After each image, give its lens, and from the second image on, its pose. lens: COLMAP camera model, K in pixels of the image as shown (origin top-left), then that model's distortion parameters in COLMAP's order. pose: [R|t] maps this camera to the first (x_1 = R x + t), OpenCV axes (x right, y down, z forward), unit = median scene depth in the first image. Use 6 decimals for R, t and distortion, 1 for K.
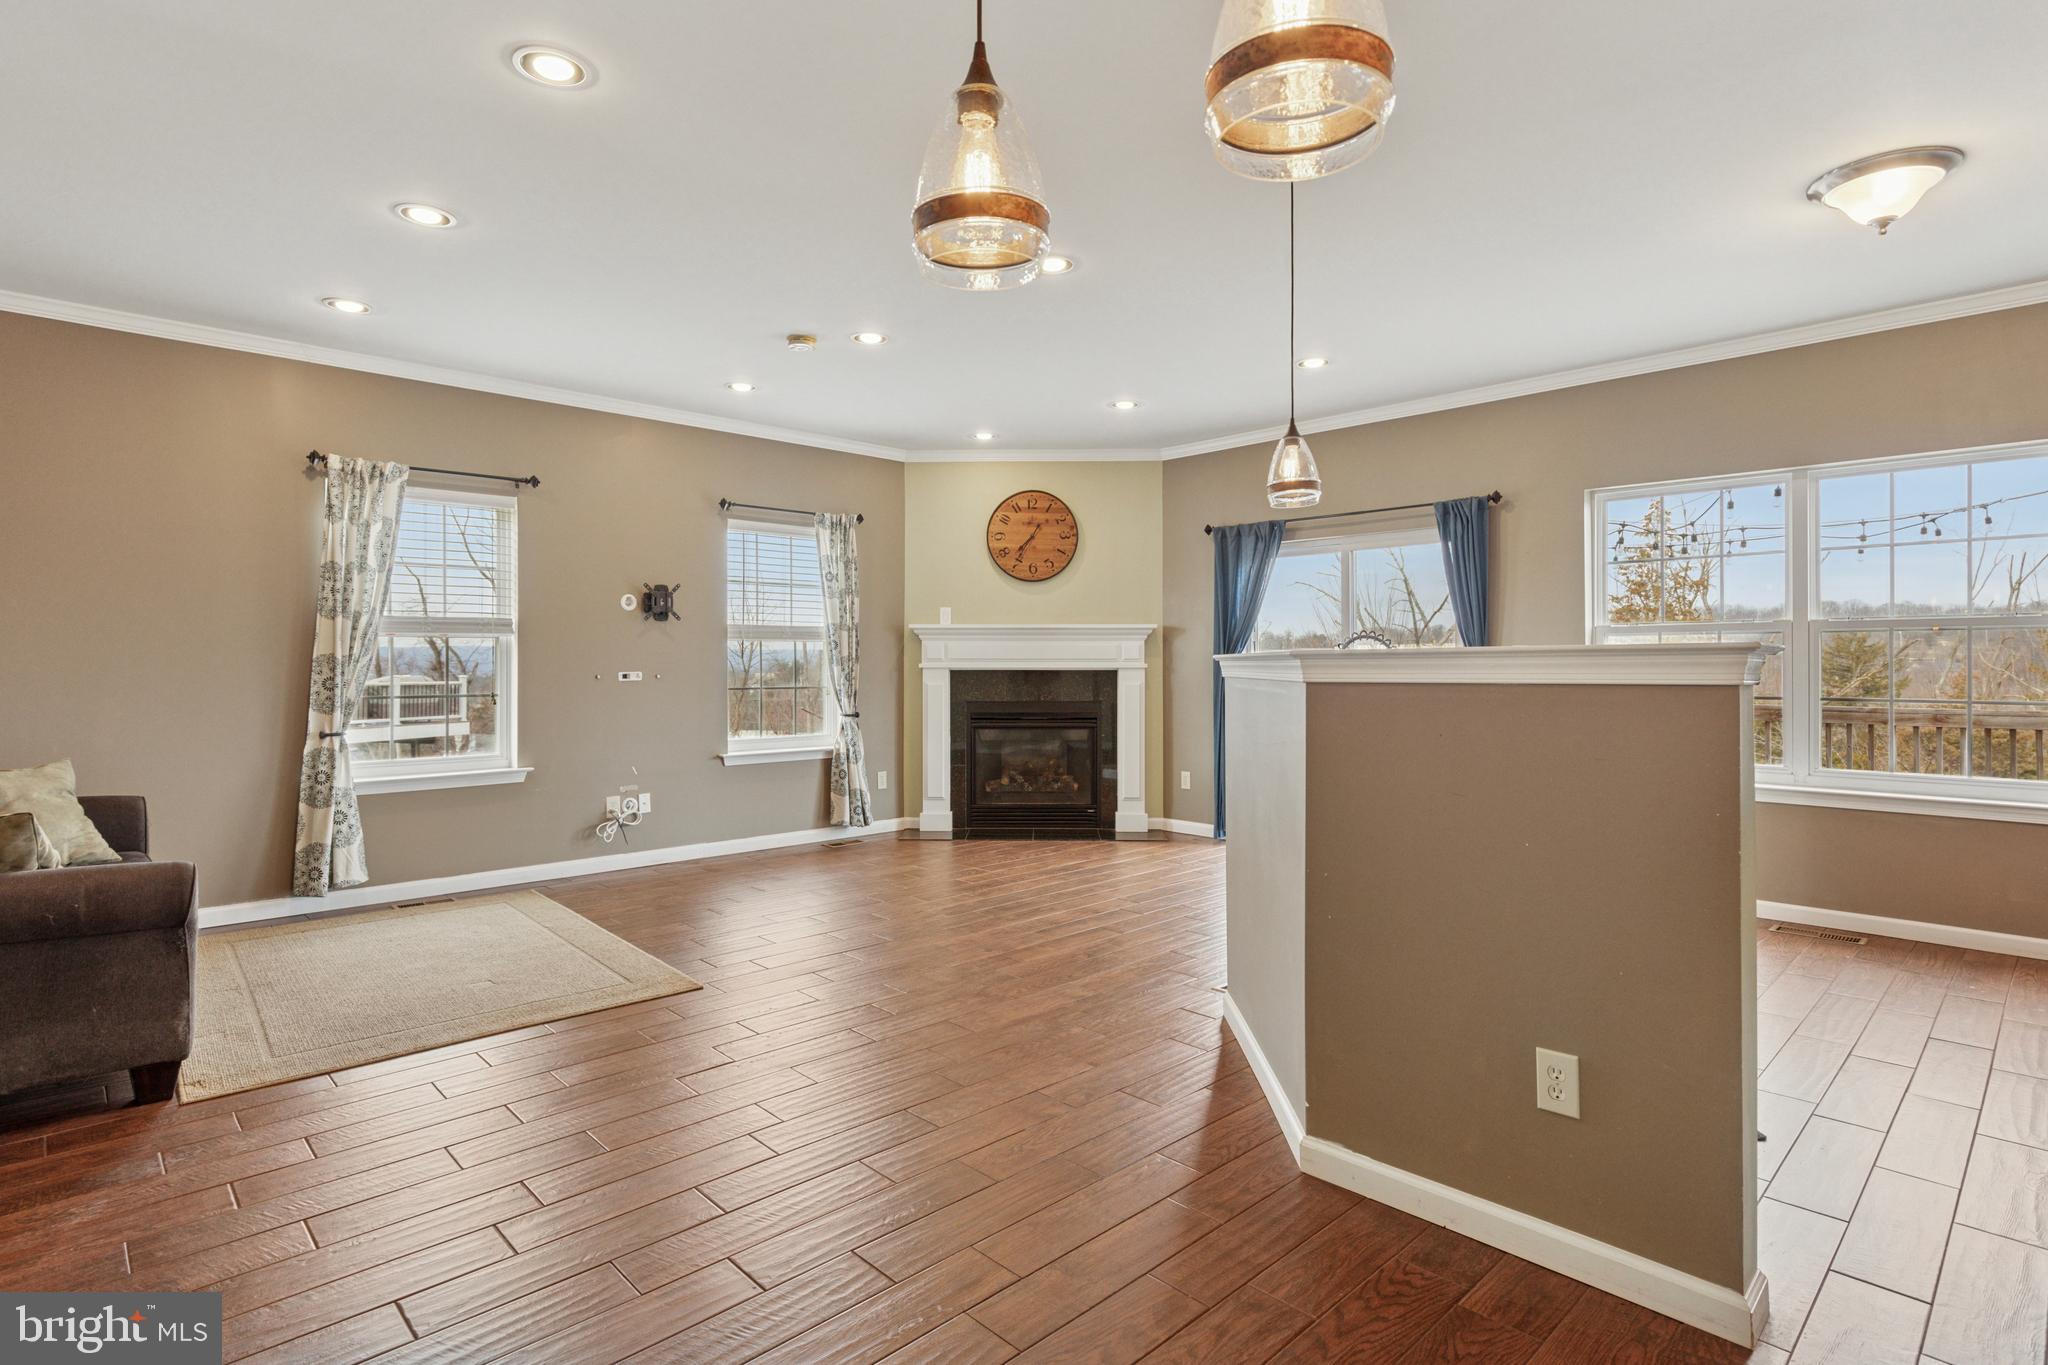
lens RADIAL K [[1034.7, 0, 1014.1], [0, 1034.7, 656.2], [0, 0, 1]] dist [-0.003490, -0.001250]
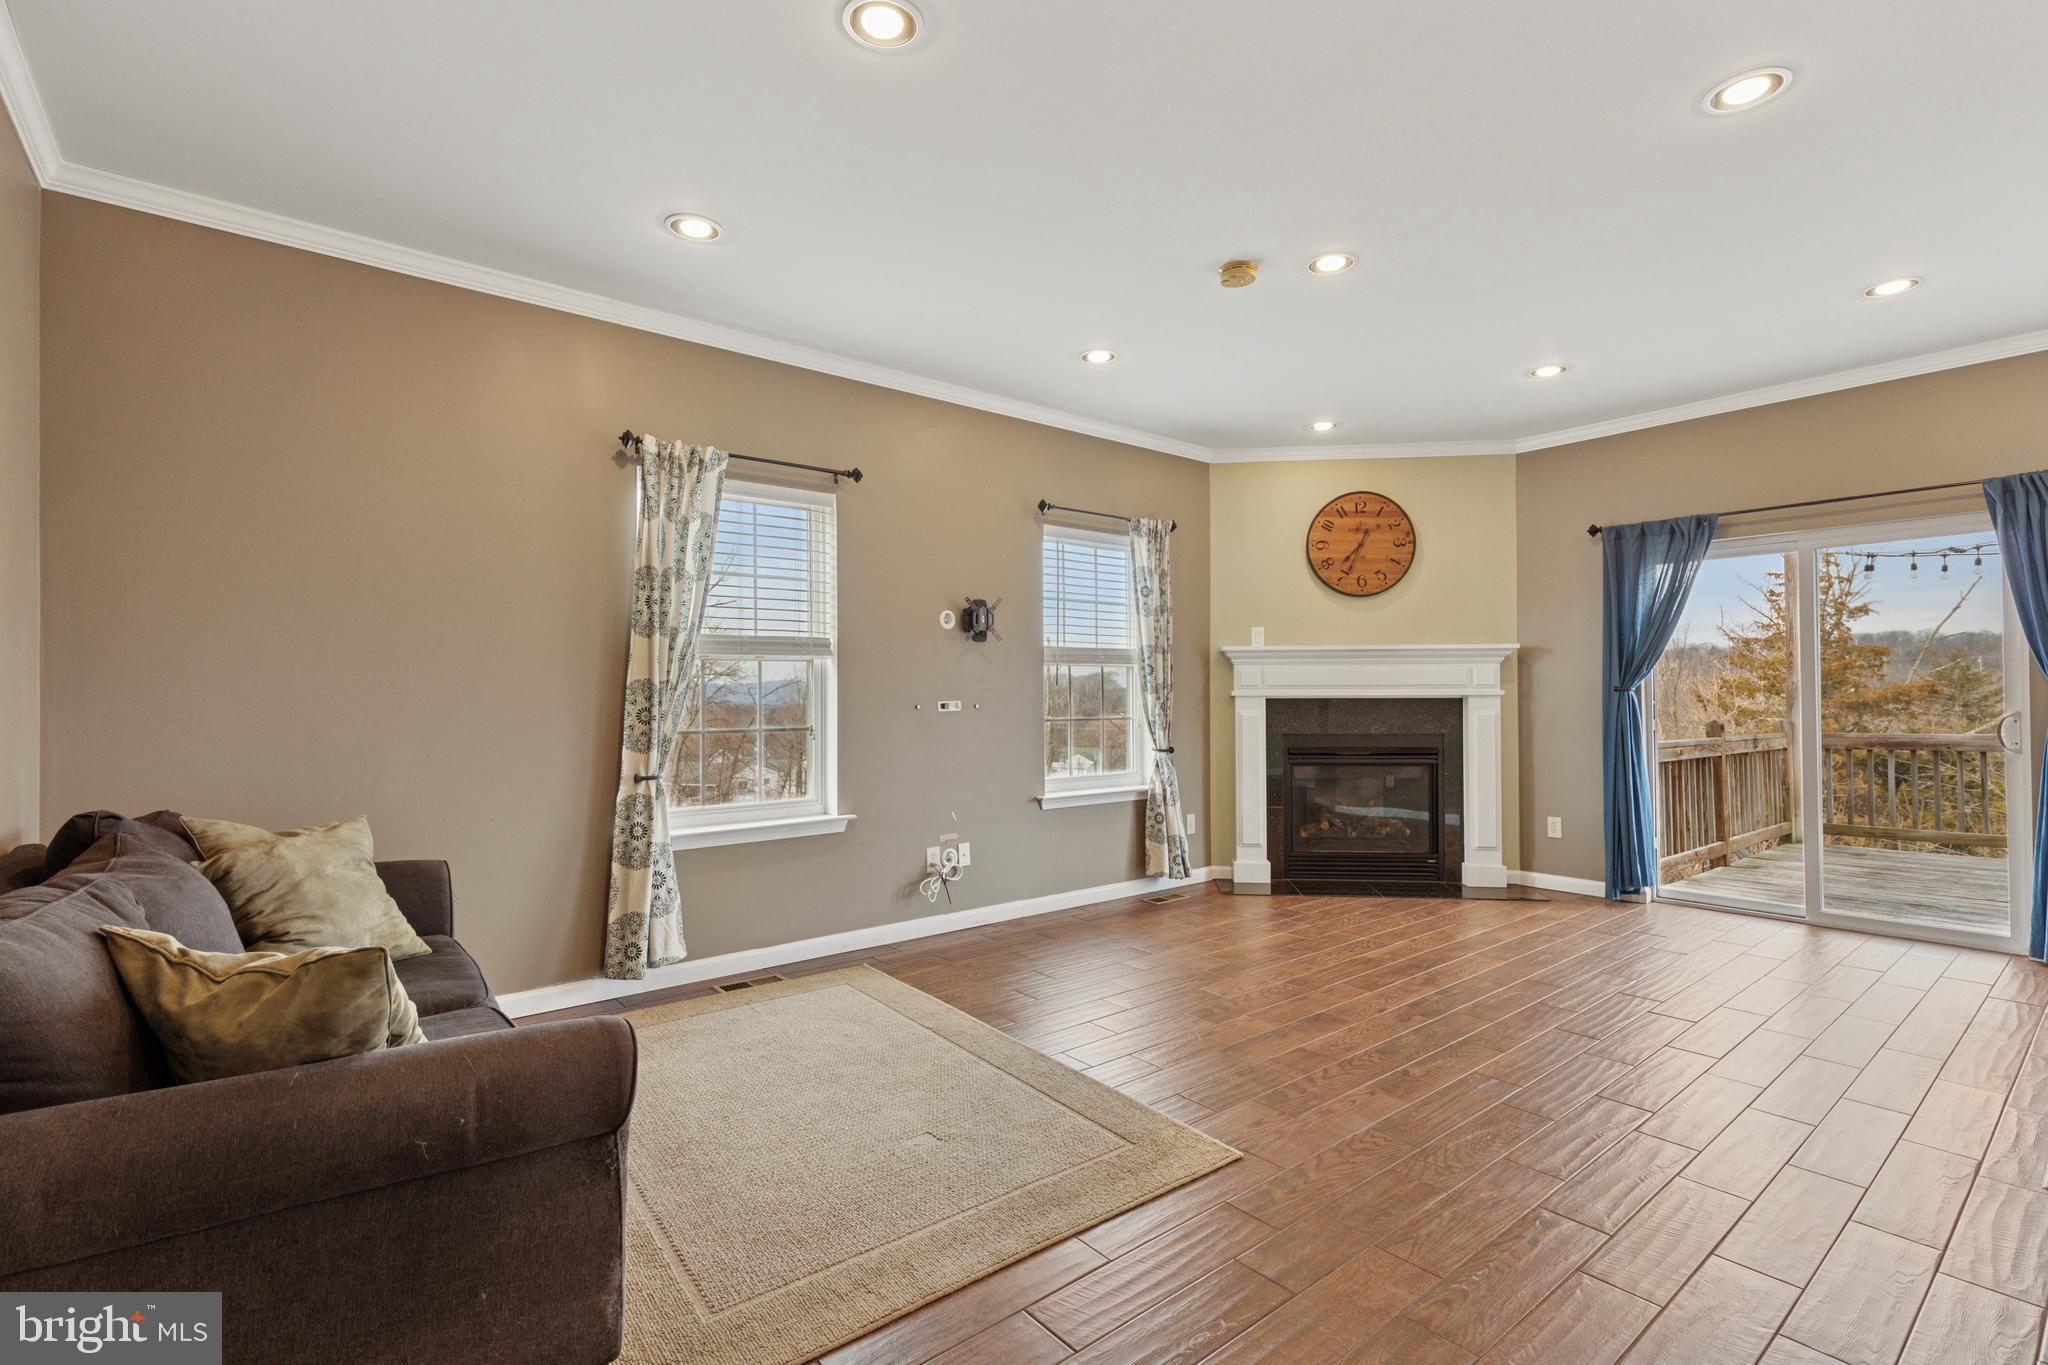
lens RADIAL K [[946.8, 0, 1019.9], [0, 946.8, 681.8], [0, 0, 1]] dist [0.008436, -0.004098]
pose [[0.996637, -0.004868, -0.081799, -0.247535], [0.004264, 0.999962, -0.007552, 0.005382], [0.081832, 0.007177, 0.996620, 0.223702]]
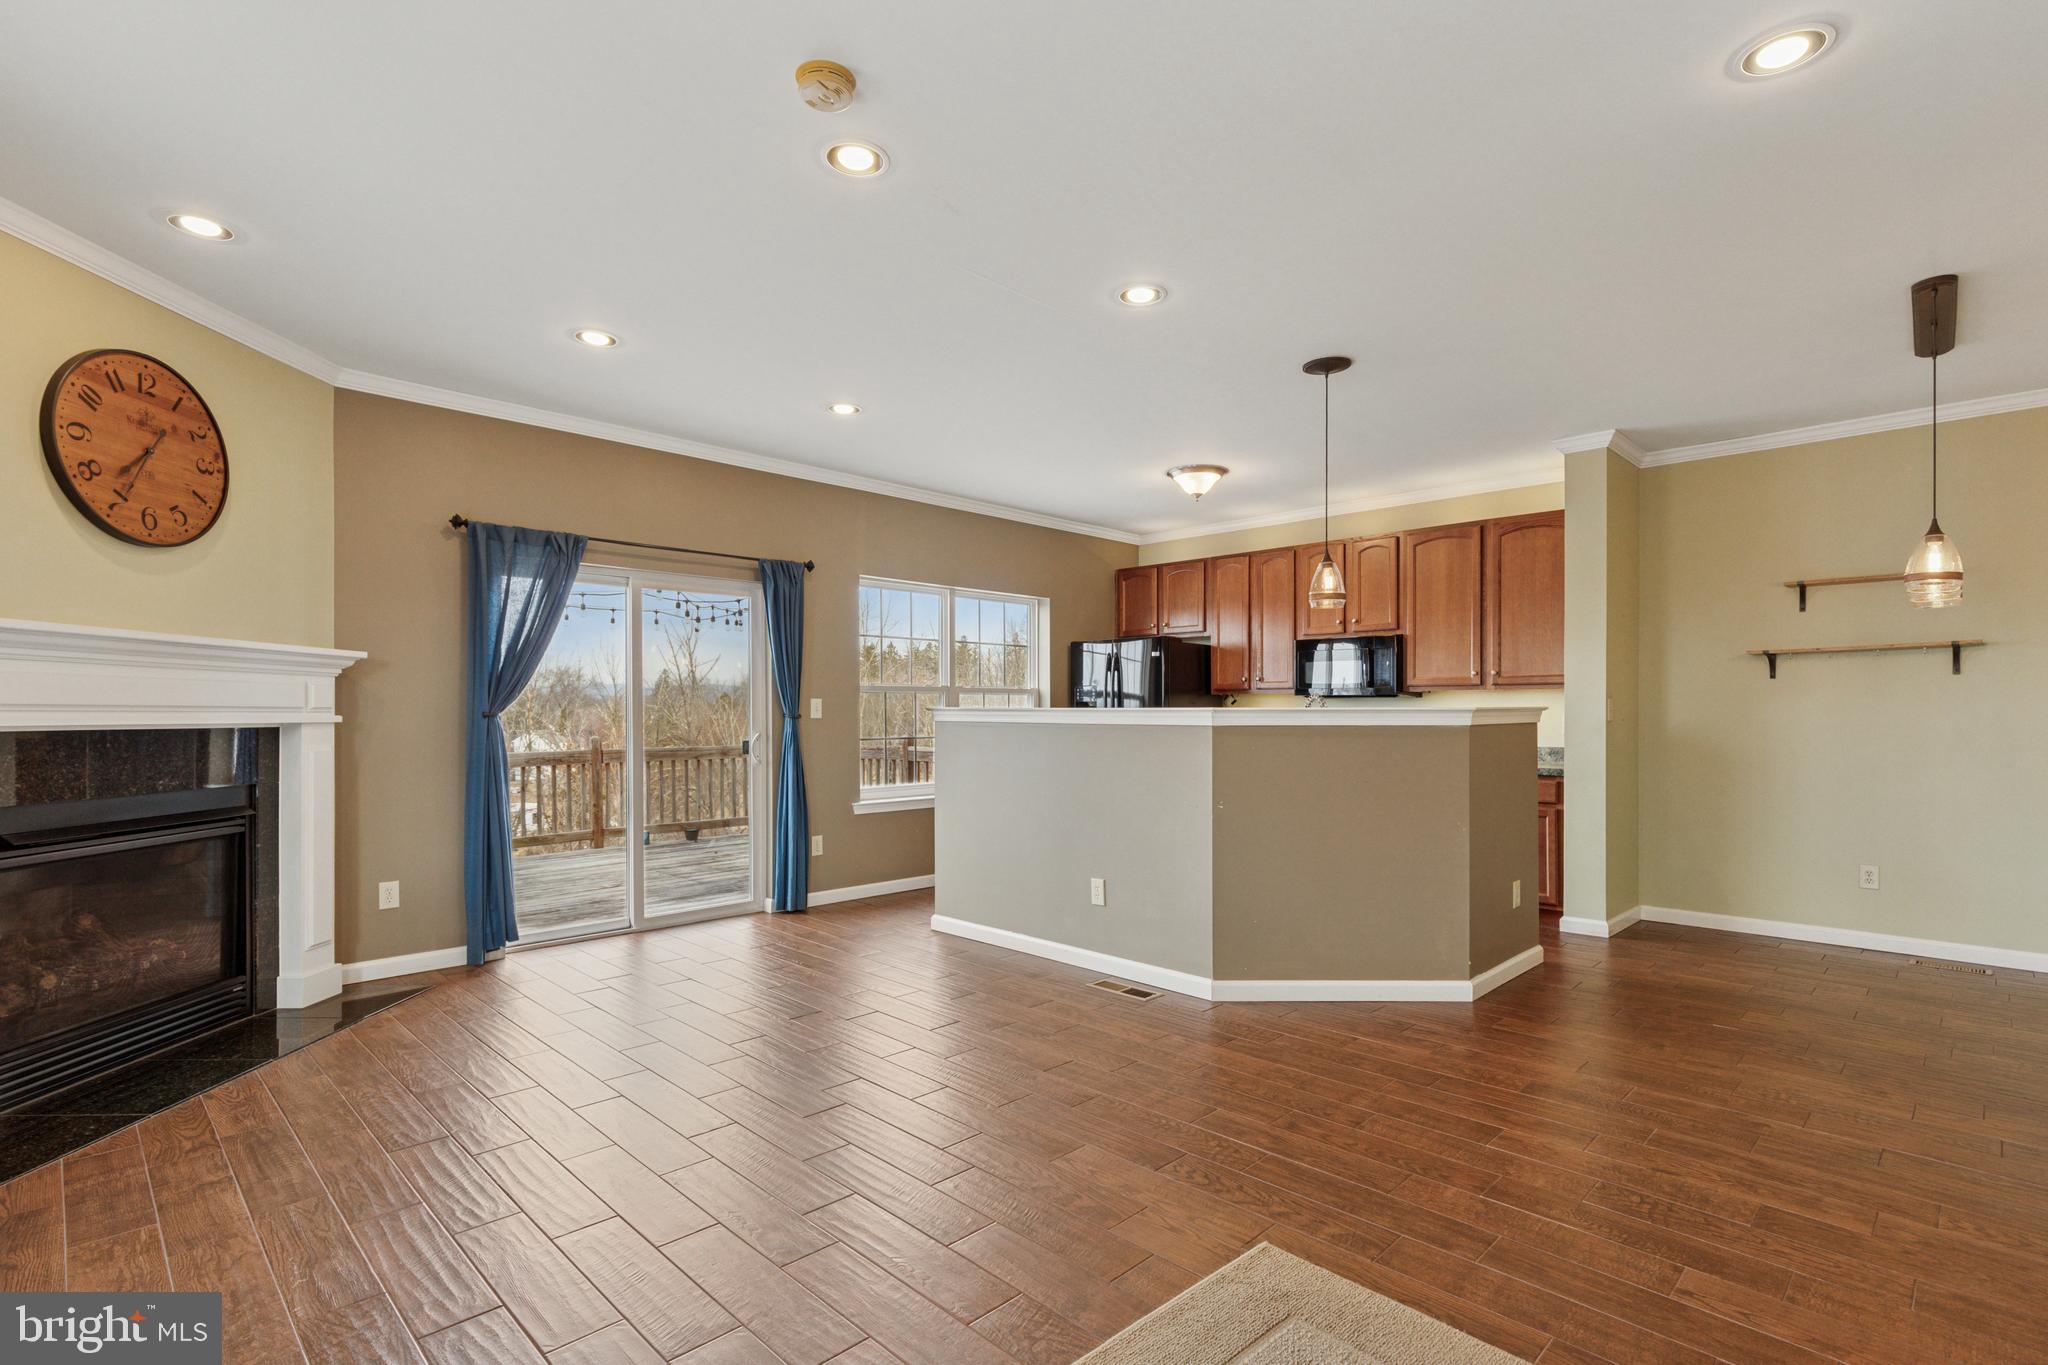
lens RADIAL K [[946.8, 0, 1053.0], [0, 946.8, 708.2], [0, 0, 1]] dist [0.008436, -0.004098]
pose [[-0.039178, 0.005054, 0.999219, -0.535625], [-0.005324, 0.999972, -0.005267, 0.004300], [-0.999218, -0.005526, -0.039150, 0.725829]]
